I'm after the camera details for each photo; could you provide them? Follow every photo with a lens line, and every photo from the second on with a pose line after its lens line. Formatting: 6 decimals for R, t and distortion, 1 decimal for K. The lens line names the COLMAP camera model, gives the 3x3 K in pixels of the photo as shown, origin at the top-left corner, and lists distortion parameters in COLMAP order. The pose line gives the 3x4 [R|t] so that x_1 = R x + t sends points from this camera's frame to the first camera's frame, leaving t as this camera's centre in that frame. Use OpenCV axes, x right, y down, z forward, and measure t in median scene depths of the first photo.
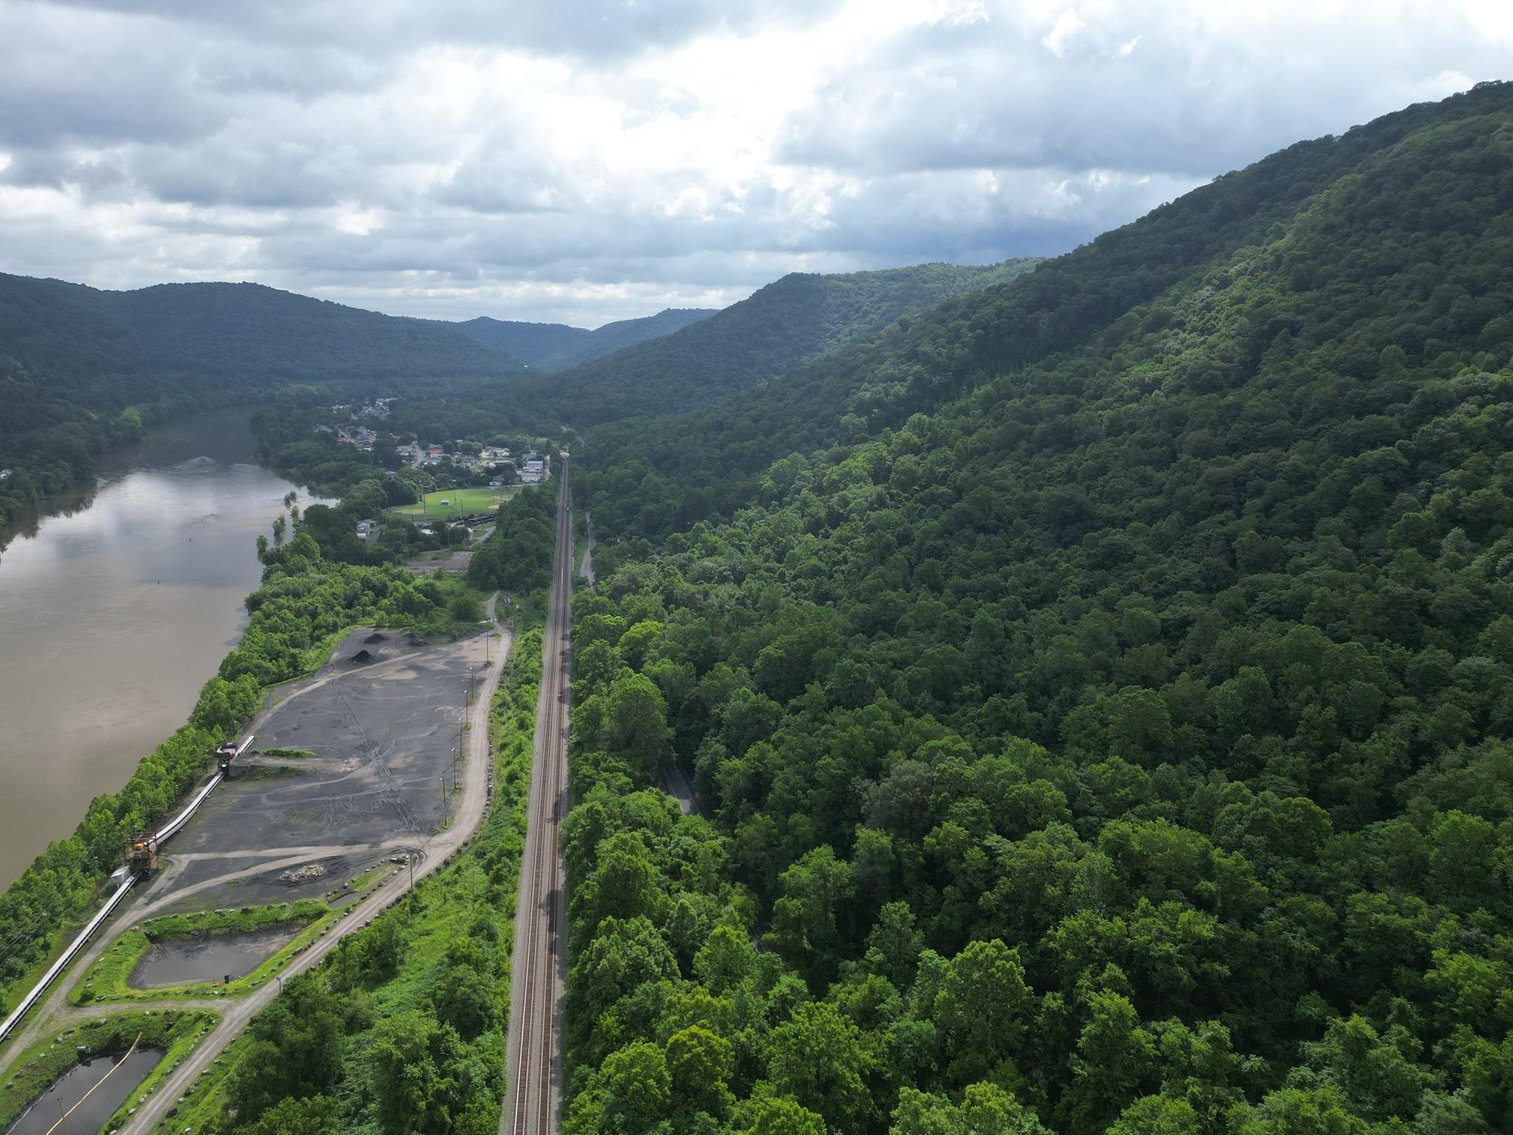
lens RADIAL K [[1055.4, 0, 755.5], [0, 1055.4, 566.5], [0, 0, 1]] dist [0.073476, -0.067040]
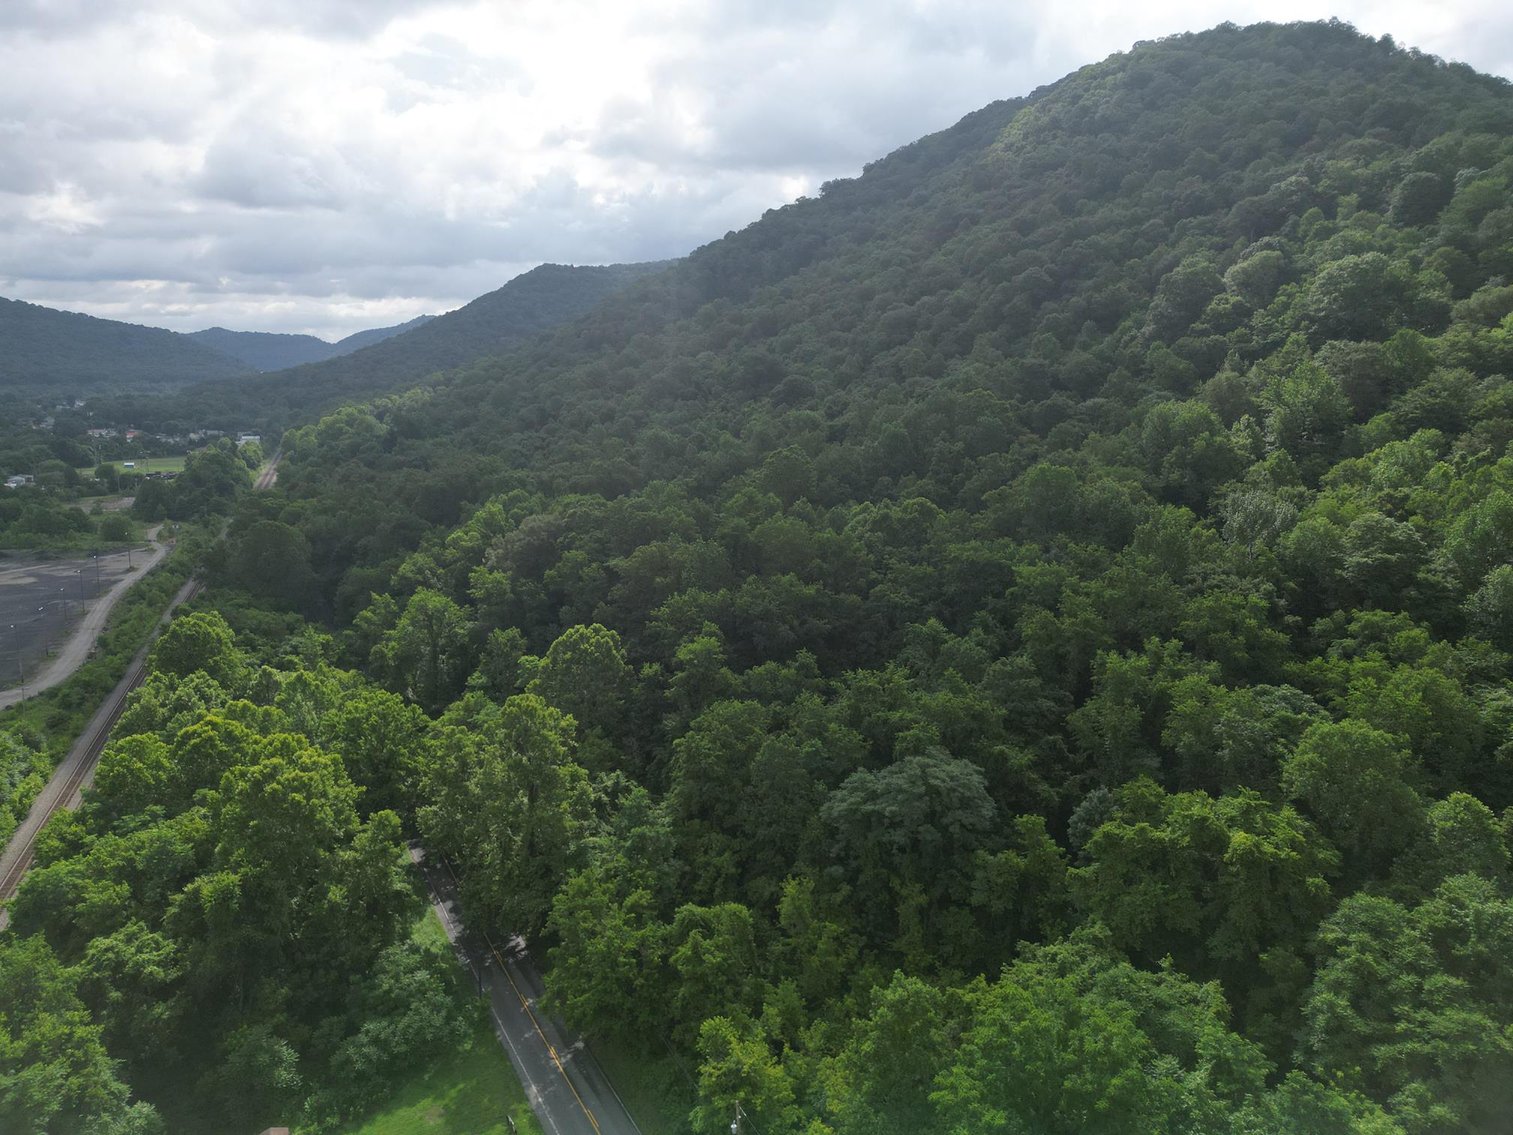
lens RADIAL K [[1055.4, 0, 756.6], [0, 1055.4, 567.9], [0, 0, 1]] dist [0.073476, -0.067040]
pose [[0.978842, -0.040992, 0.200471, 0.117642], [0.046037, 0.998728, -0.020570, 0.211426], [-0.199373, 0.029364, 0.979484, 0.054672]]
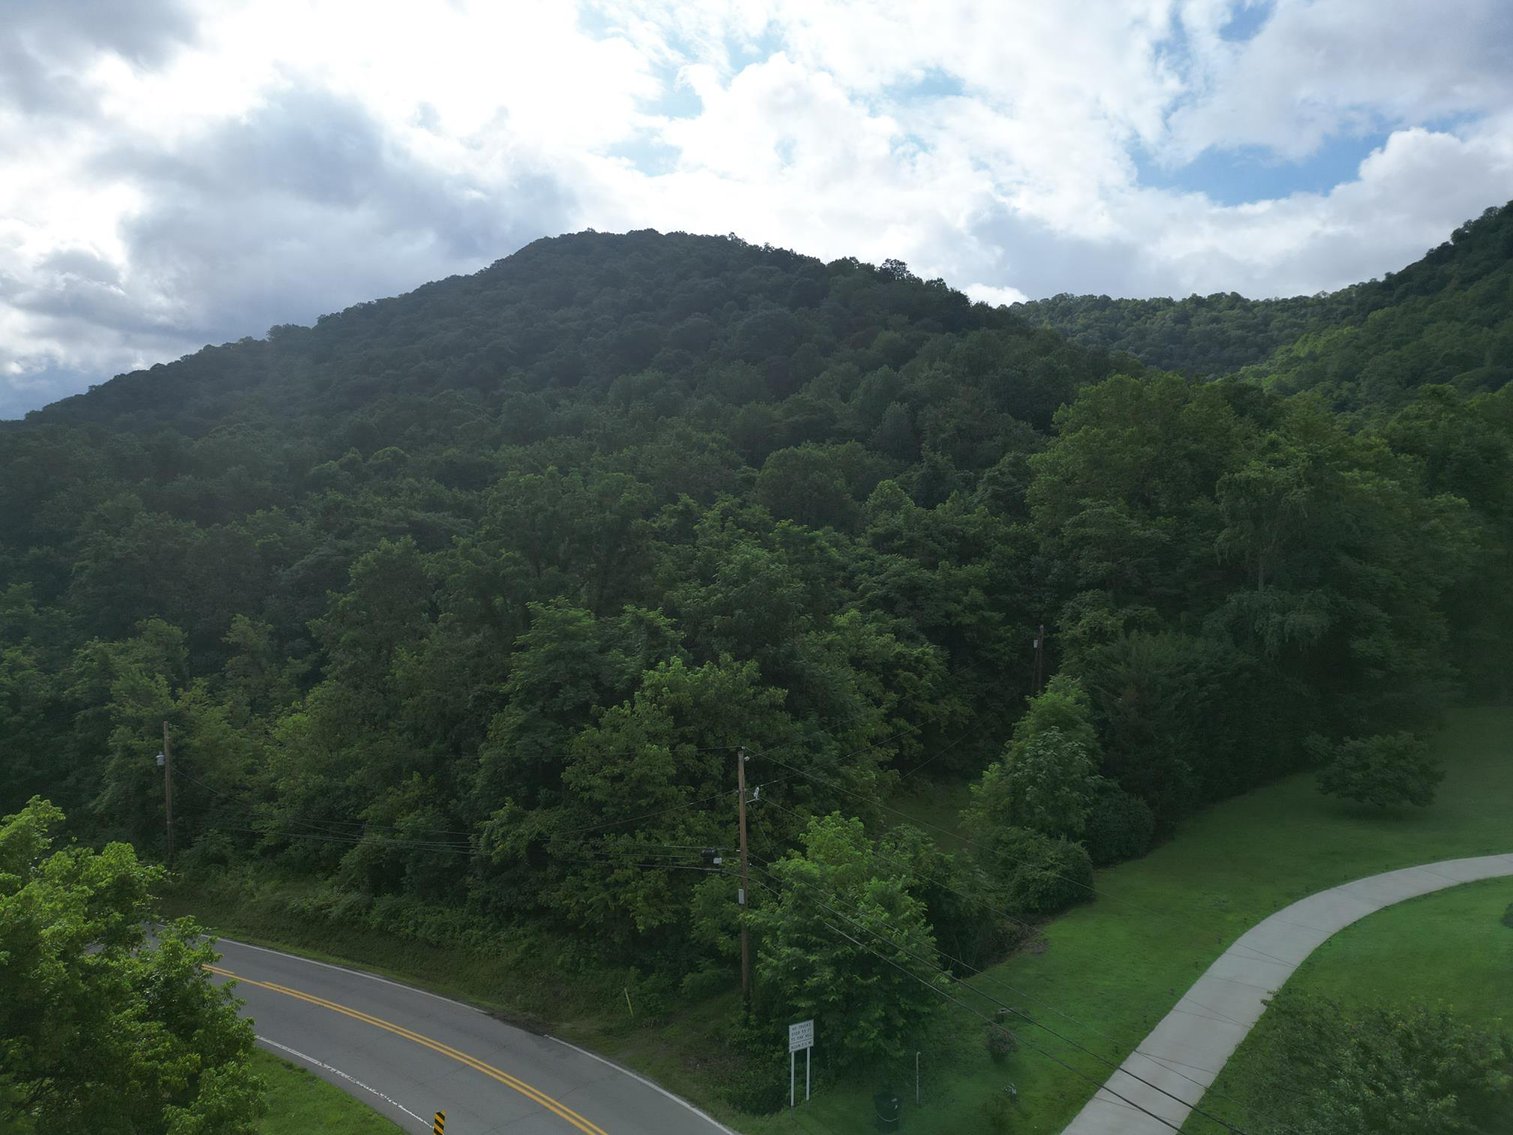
lens RADIAL K [[1055.4, 0, 759.1], [0, 1055.4, 570.7], [0, 0, 1]] dist [0.073476, -0.067040]
pose [[0.767534, 0.009626, 0.640936, 0.115074], [0.130908, 0.976460, -0.171430, 0.375082], [-0.627499, 0.215482, 0.748206, 0.088379]]
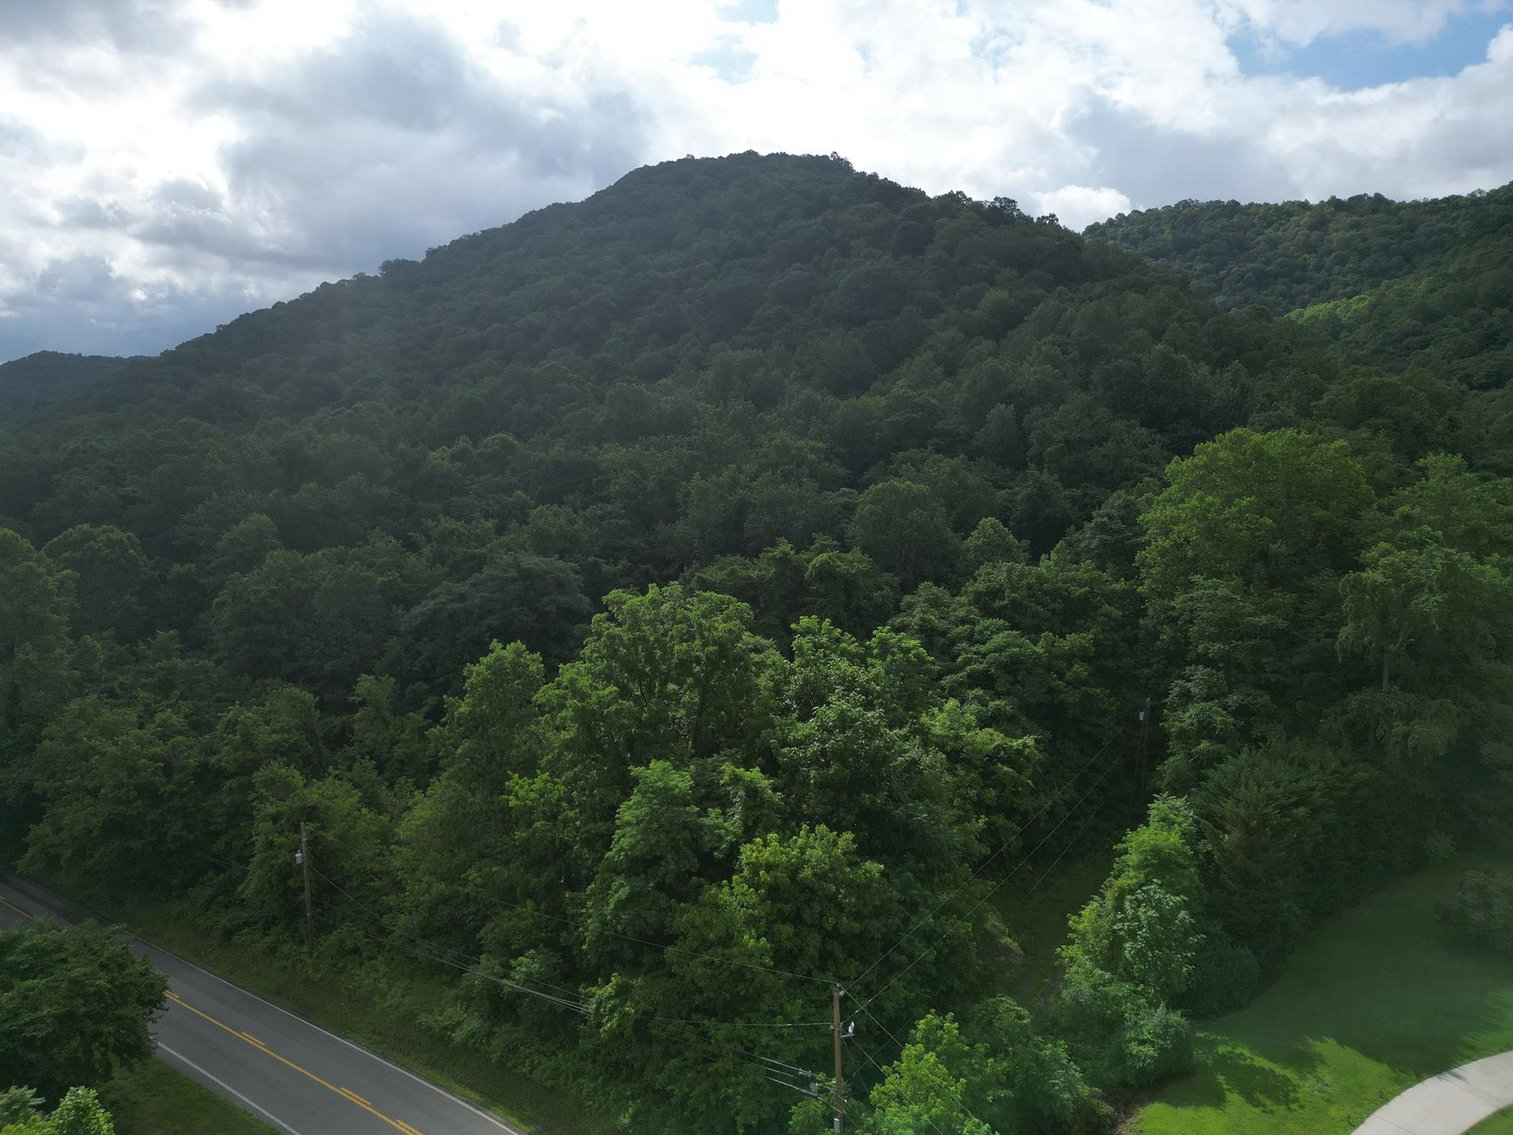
lens RADIAL K [[1055.4, 0, 760.2], [0, 1055.4, 562.2], [0, 0, 1]] dist [0.073476, -0.067040]
pose [[0.824871, -0.039468, 0.563941, 0.115601], [0.118923, 0.987352, -0.104846, 0.329151], [-0.552671, 0.153550, 0.819132, 0.077927]]
